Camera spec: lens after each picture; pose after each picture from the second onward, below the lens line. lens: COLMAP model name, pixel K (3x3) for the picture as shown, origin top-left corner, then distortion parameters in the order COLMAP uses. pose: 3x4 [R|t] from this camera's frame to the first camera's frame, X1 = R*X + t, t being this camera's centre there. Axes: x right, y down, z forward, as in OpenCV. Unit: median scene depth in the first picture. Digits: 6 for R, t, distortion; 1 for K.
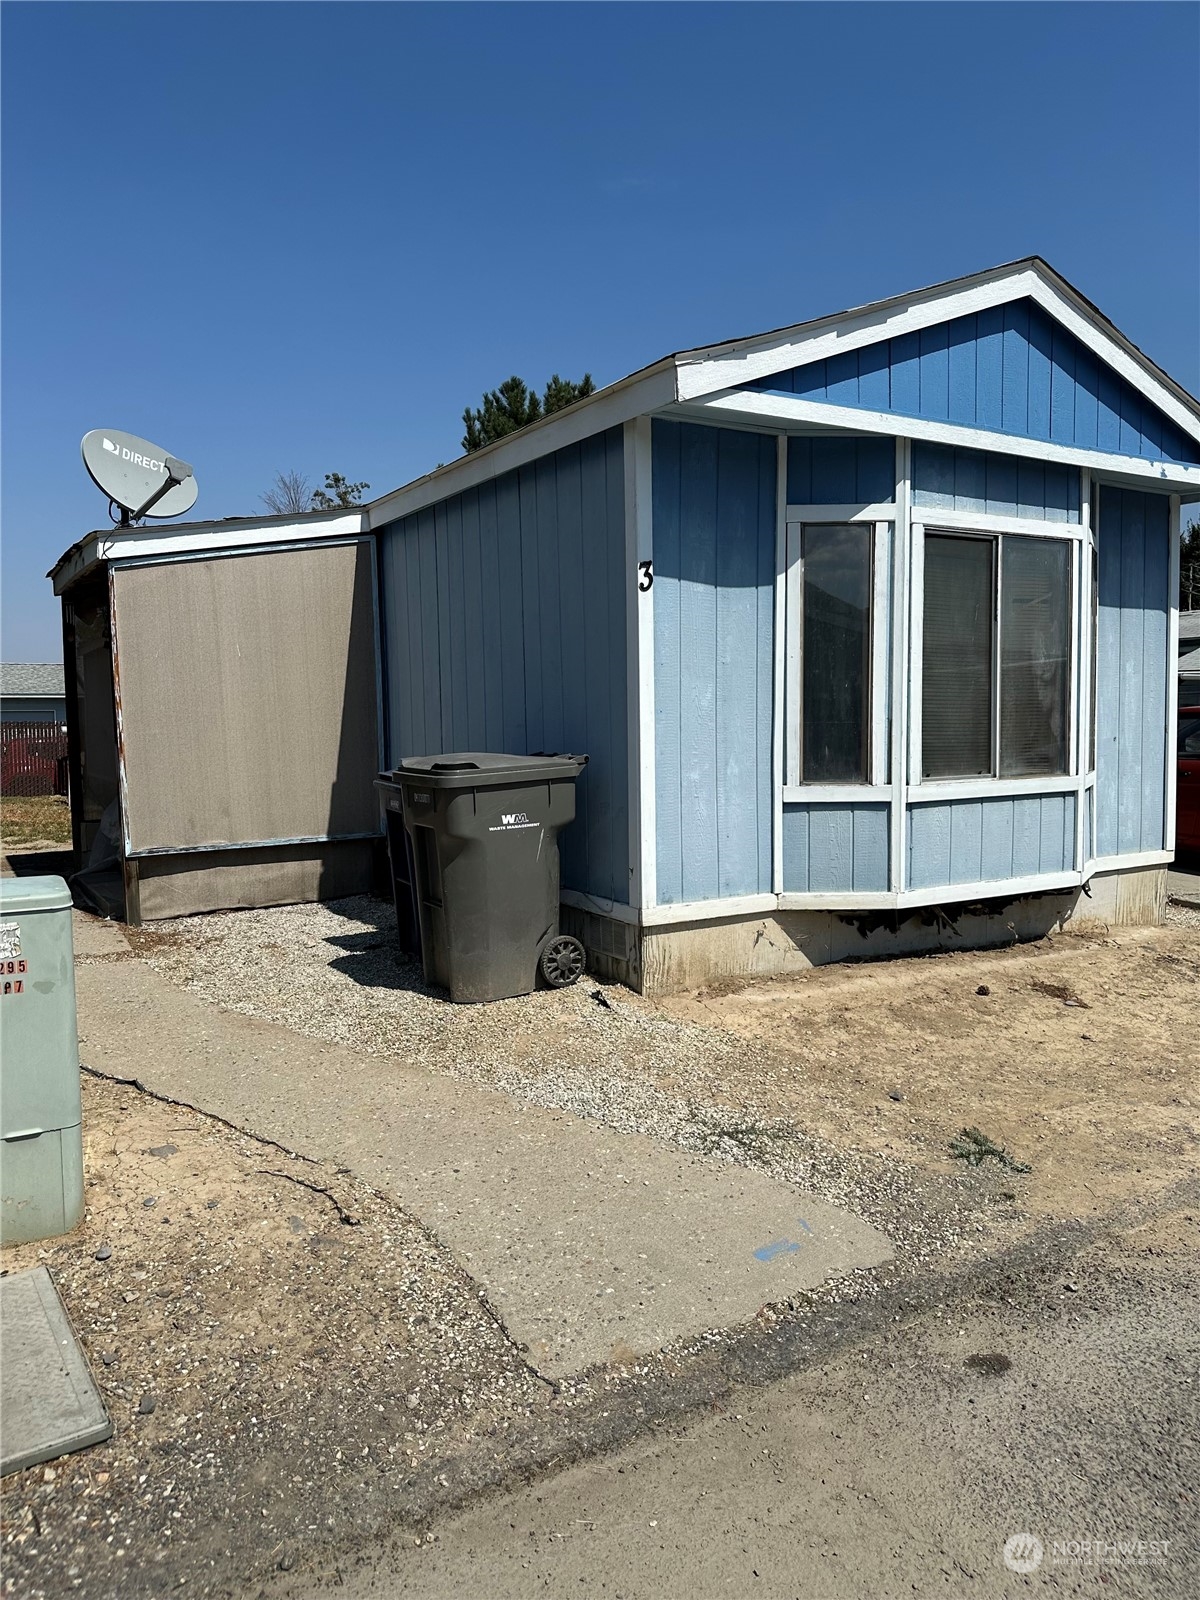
lens RADIAL K [[1093.1, 0, 592.4], [0, 1093.1, 809.9], [0, 0, 1]] dist [0.130130, -0.217311]
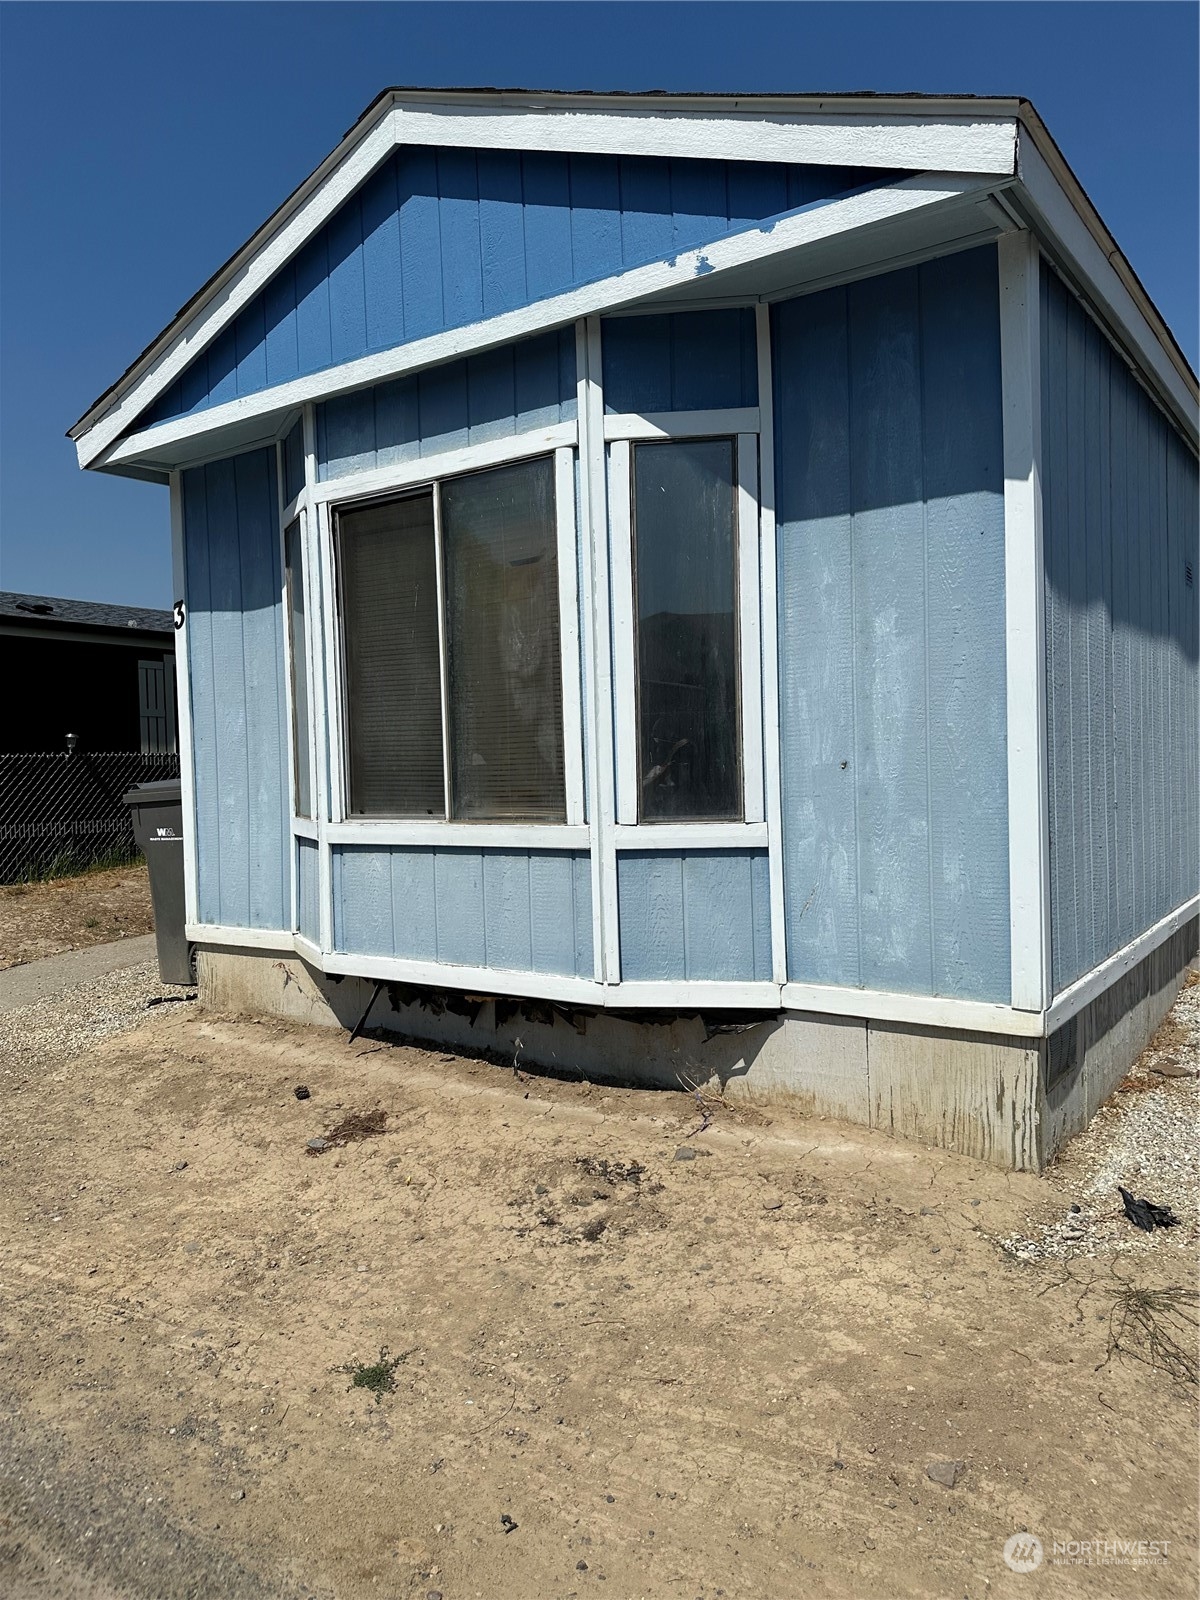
lens RADIAL K [[1128.5, 0, 600.0], [0, 1128.5, 800.0], [0, 0, 1]] dist [0.135386, -0.220617]
pose [[0.403661, 0.029954, -0.914418, 1.129732], [-0.052234, 0.998588, 0.009653, -0.057156], [0.913416, 0.043867, 0.404656, 0.838731]]
